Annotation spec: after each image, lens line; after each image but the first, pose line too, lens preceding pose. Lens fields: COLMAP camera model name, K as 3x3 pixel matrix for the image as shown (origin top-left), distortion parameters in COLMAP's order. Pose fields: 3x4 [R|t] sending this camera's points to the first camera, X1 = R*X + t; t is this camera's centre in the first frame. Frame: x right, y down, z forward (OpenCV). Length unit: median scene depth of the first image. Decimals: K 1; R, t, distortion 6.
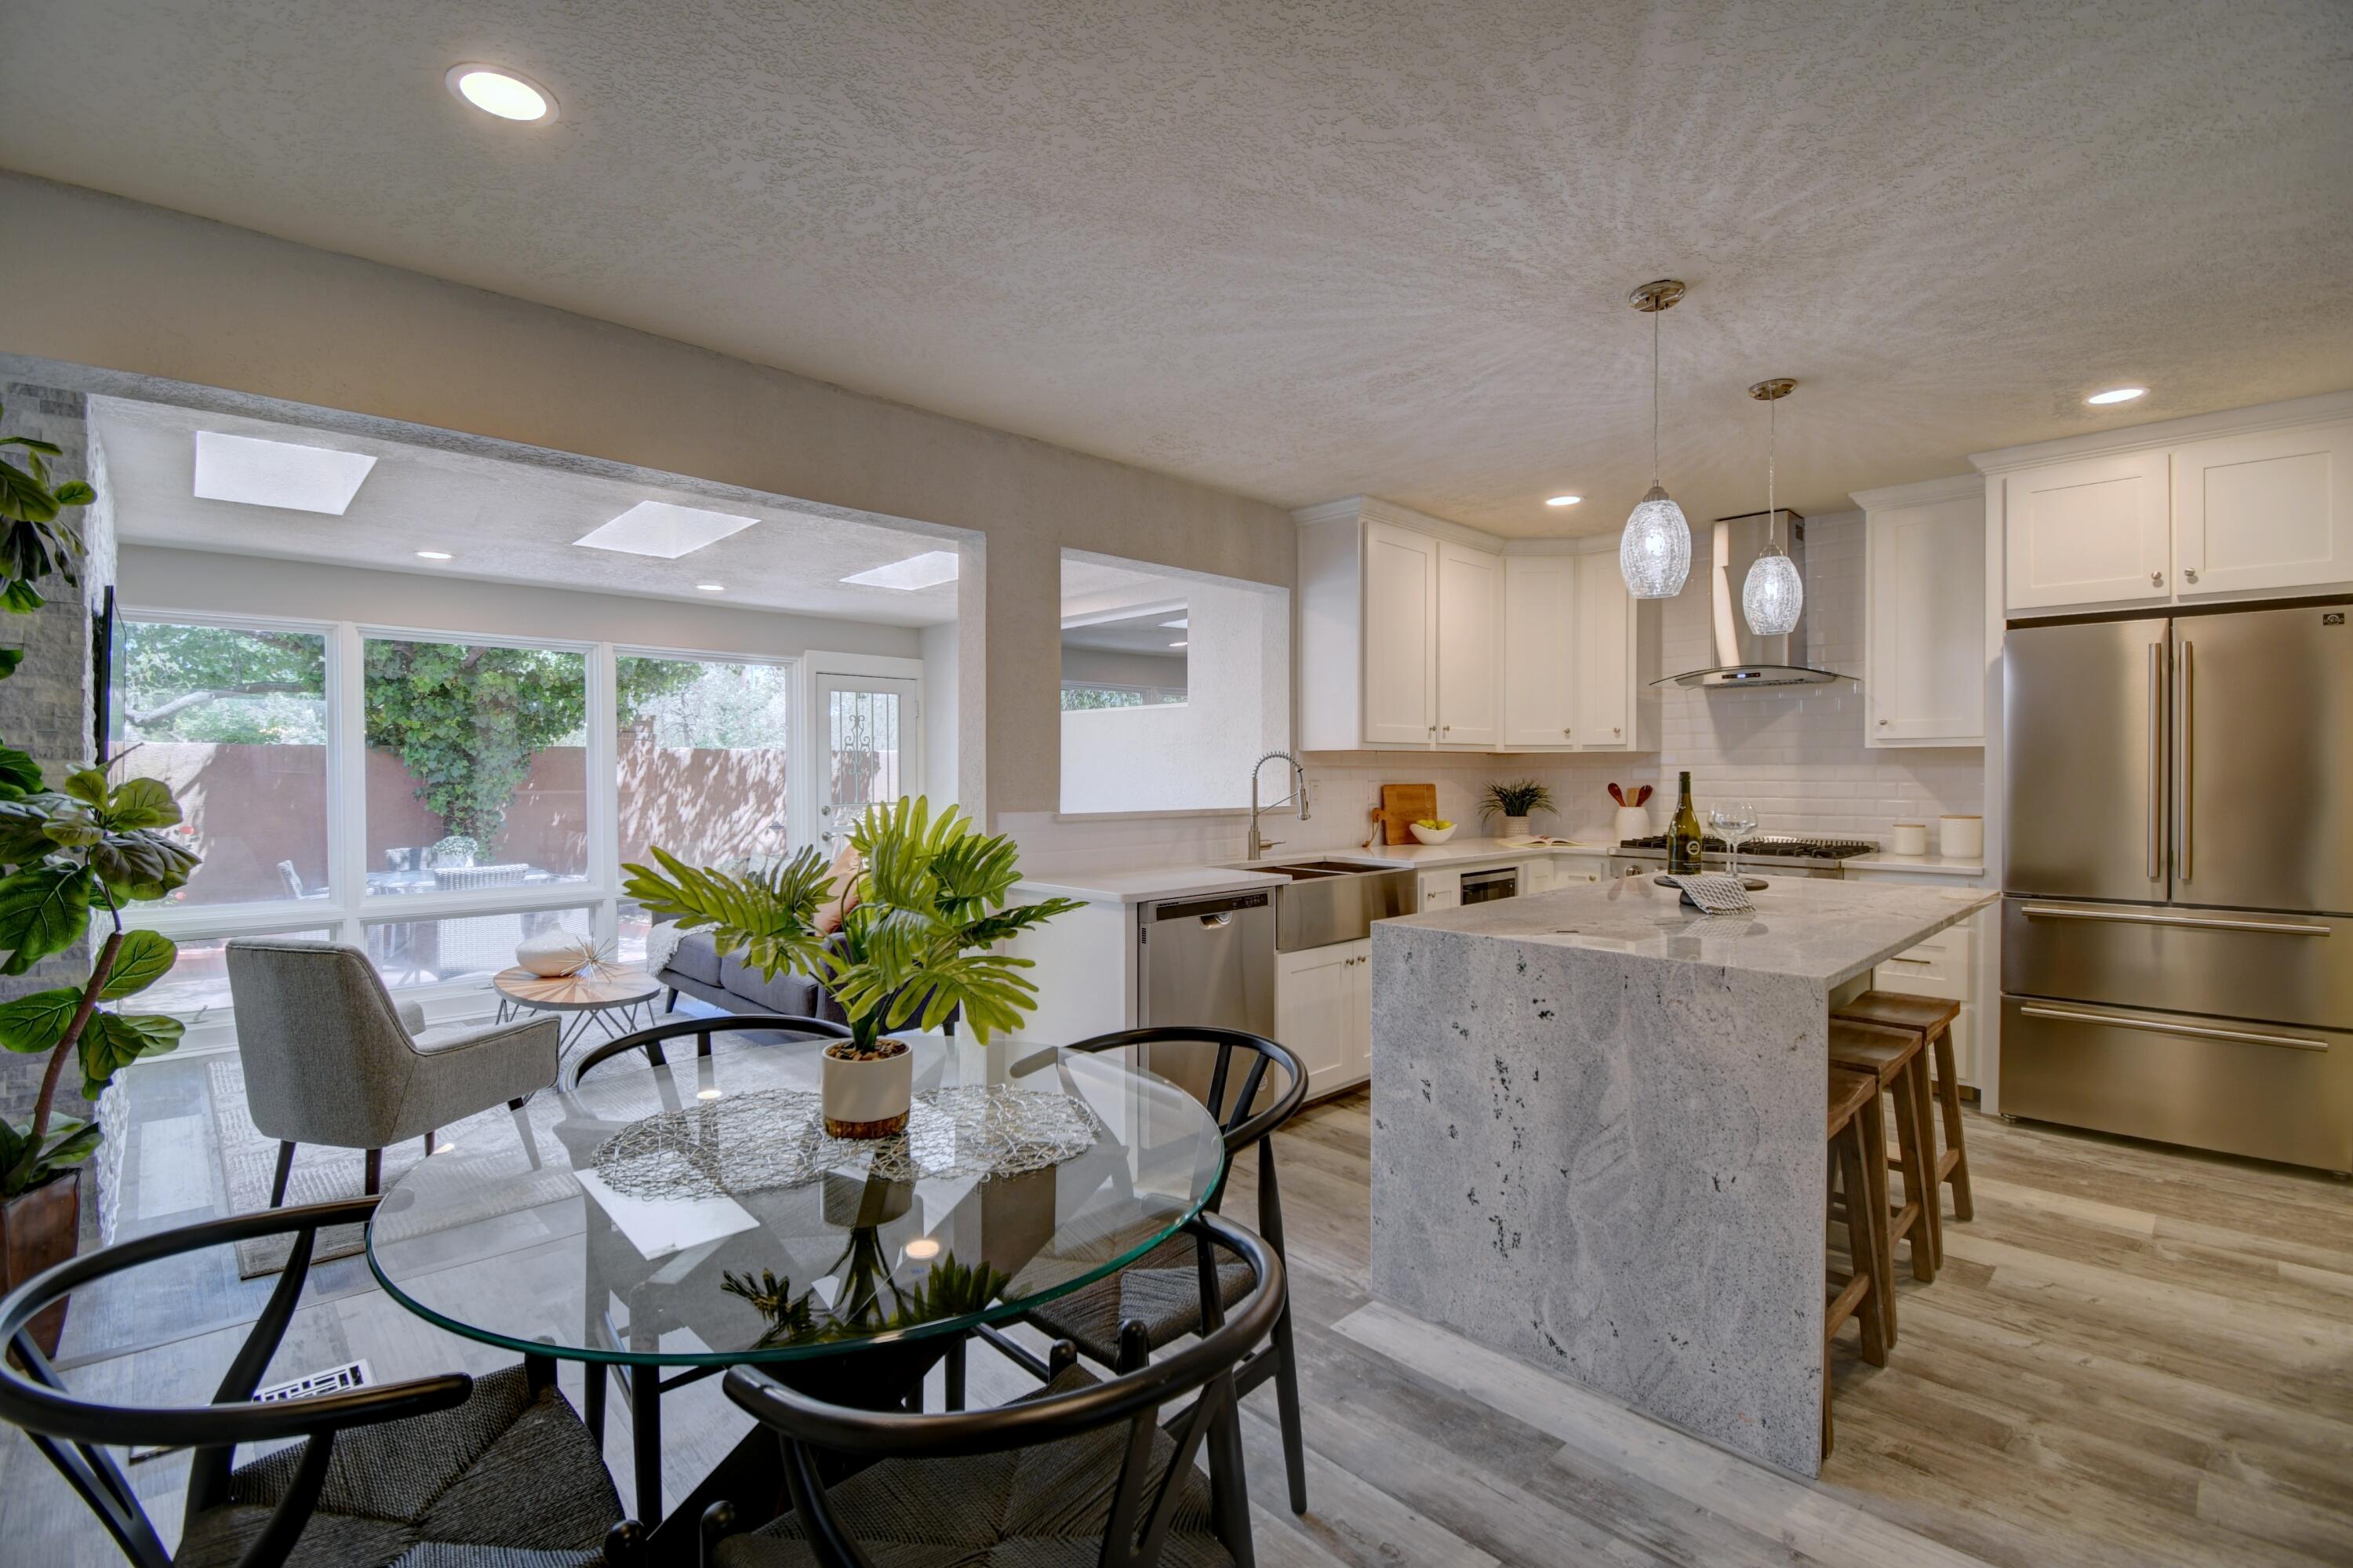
lens RADIAL K [[1039.9, 0, 1166.5], [0, 1039.9, 789.6], [0, 0, 1]] dist [0.011100, -0.019802]
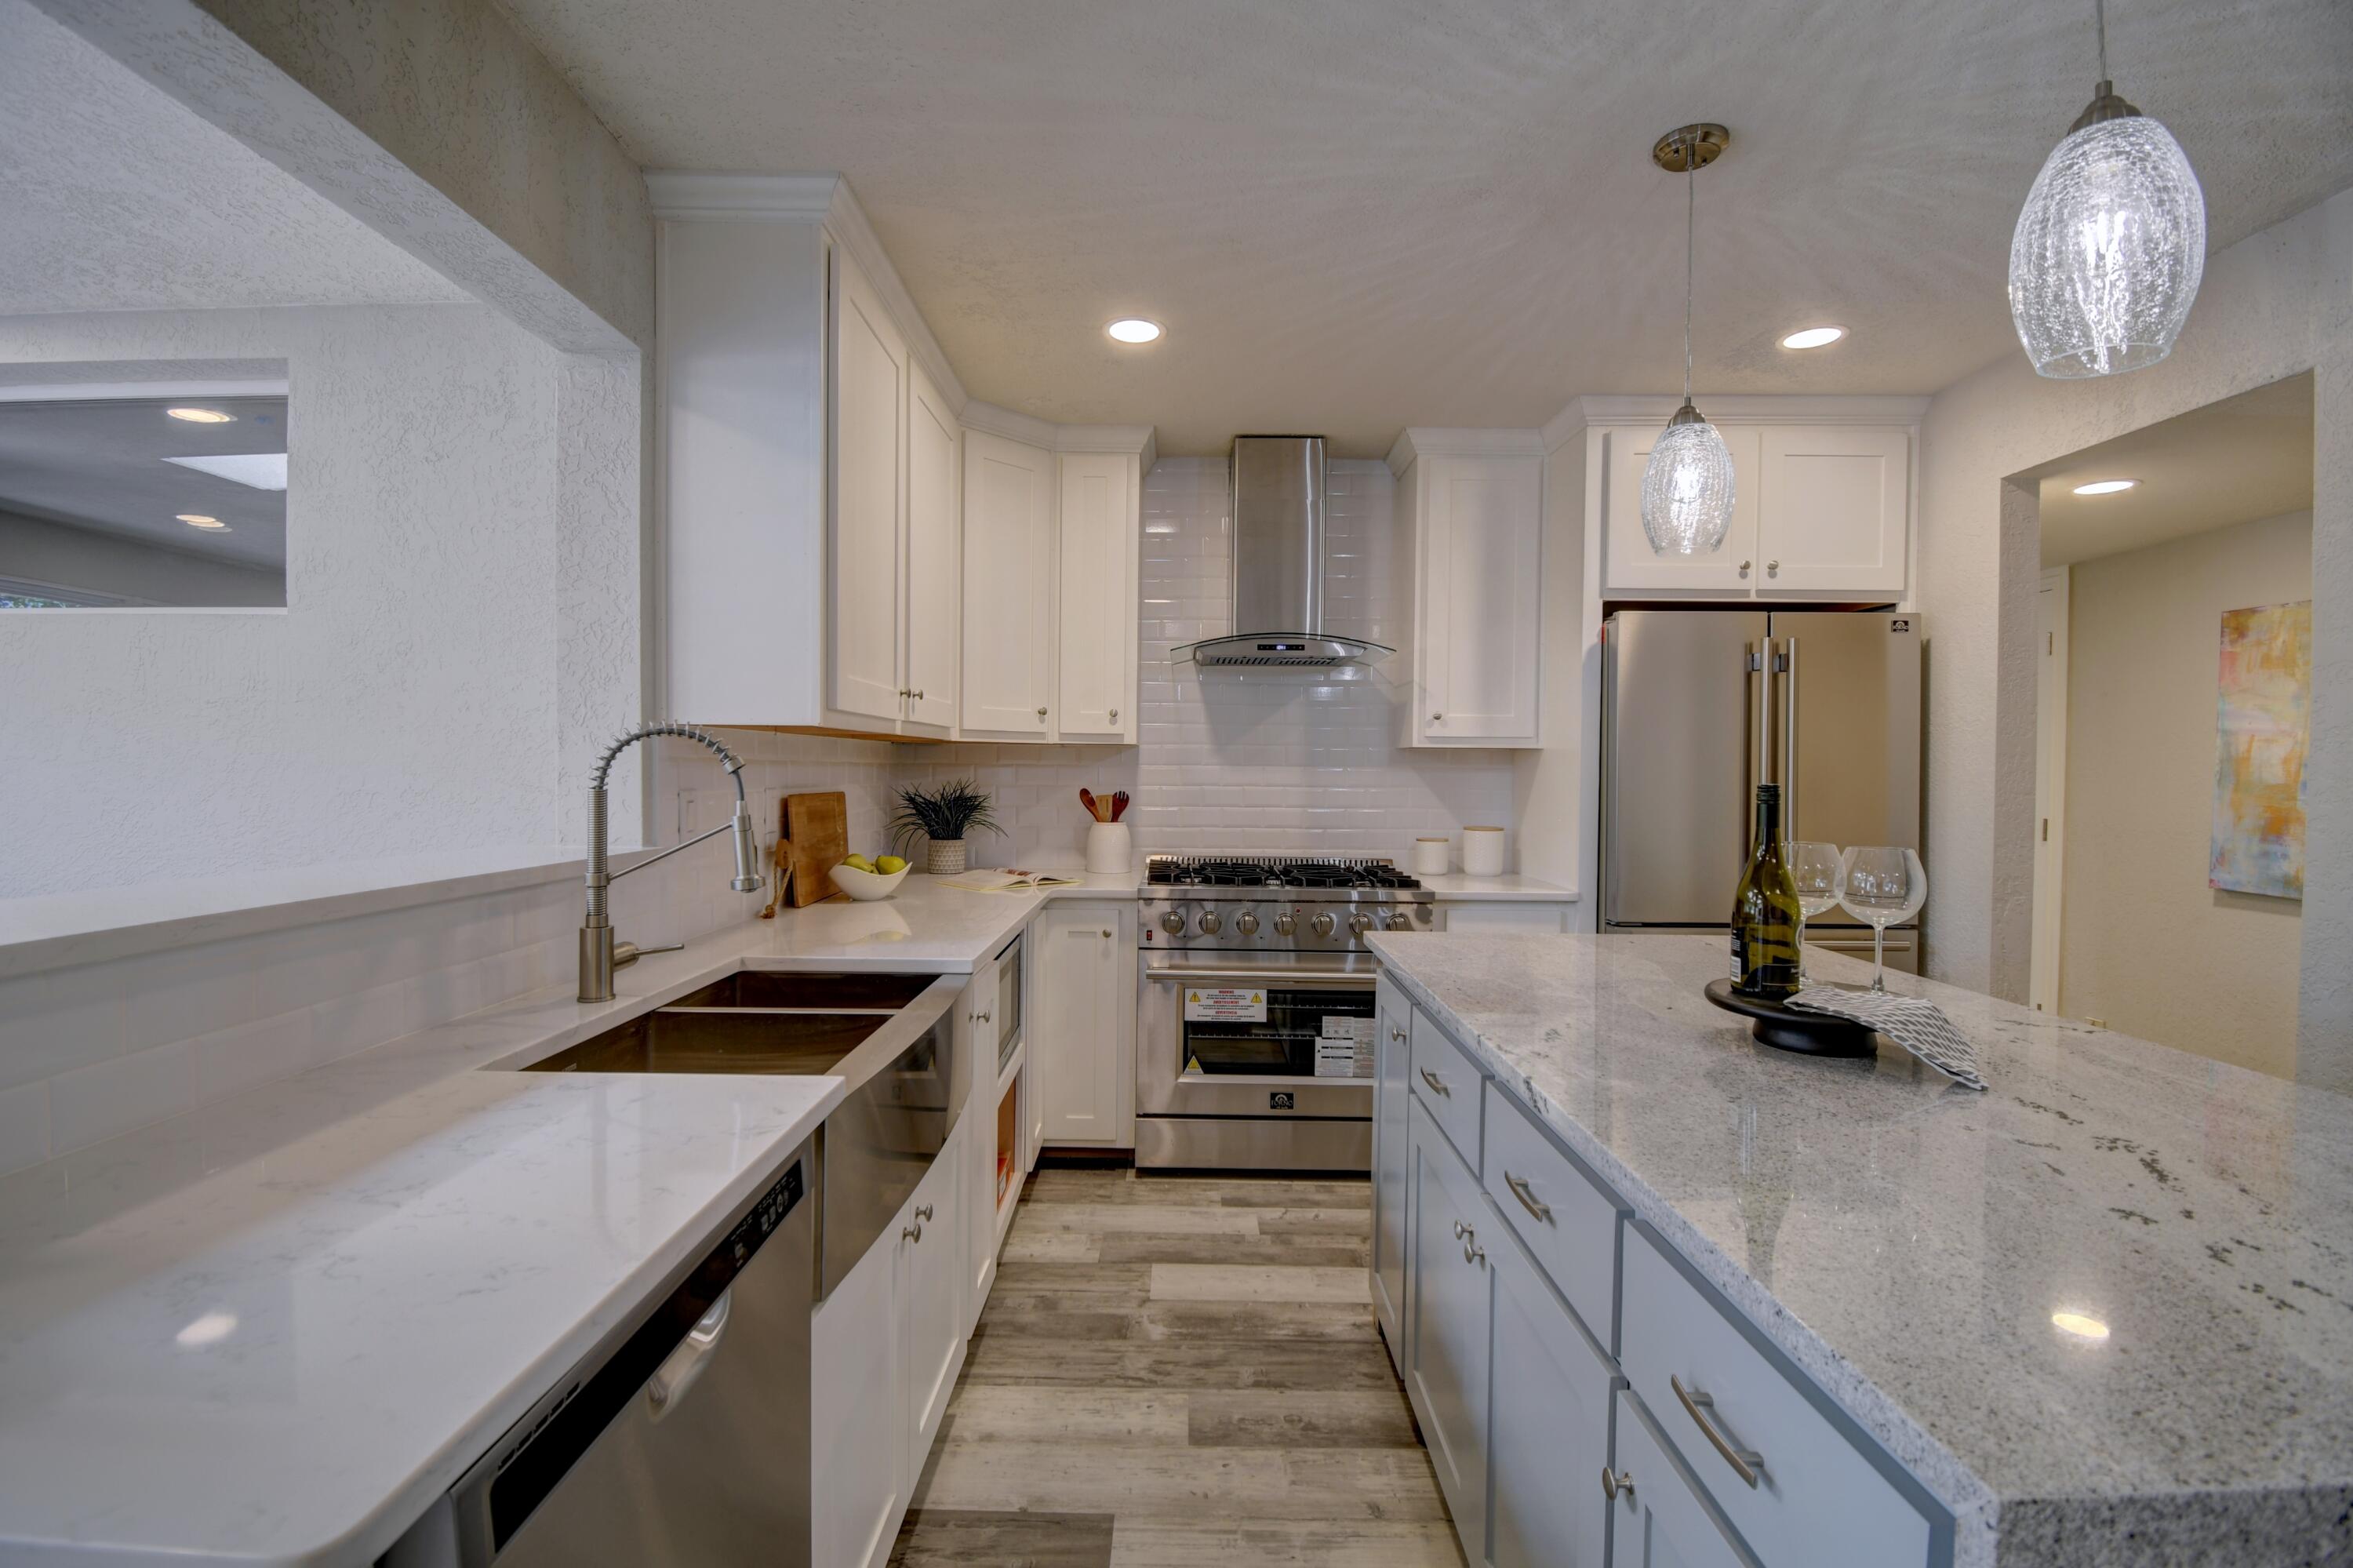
lens RADIAL K [[1039.9, 0, 1173.0], [0, 1039.9, 781.5], [0, 0, 1]] dist [0.011100, -0.019802]
pose [[0.697766, 0.000686, 0.716326, -0.038675], [0.000880, 0.999998, -0.001814, -0.011070], [-0.716325, 0.001896, 0.697764, 0.526390]]
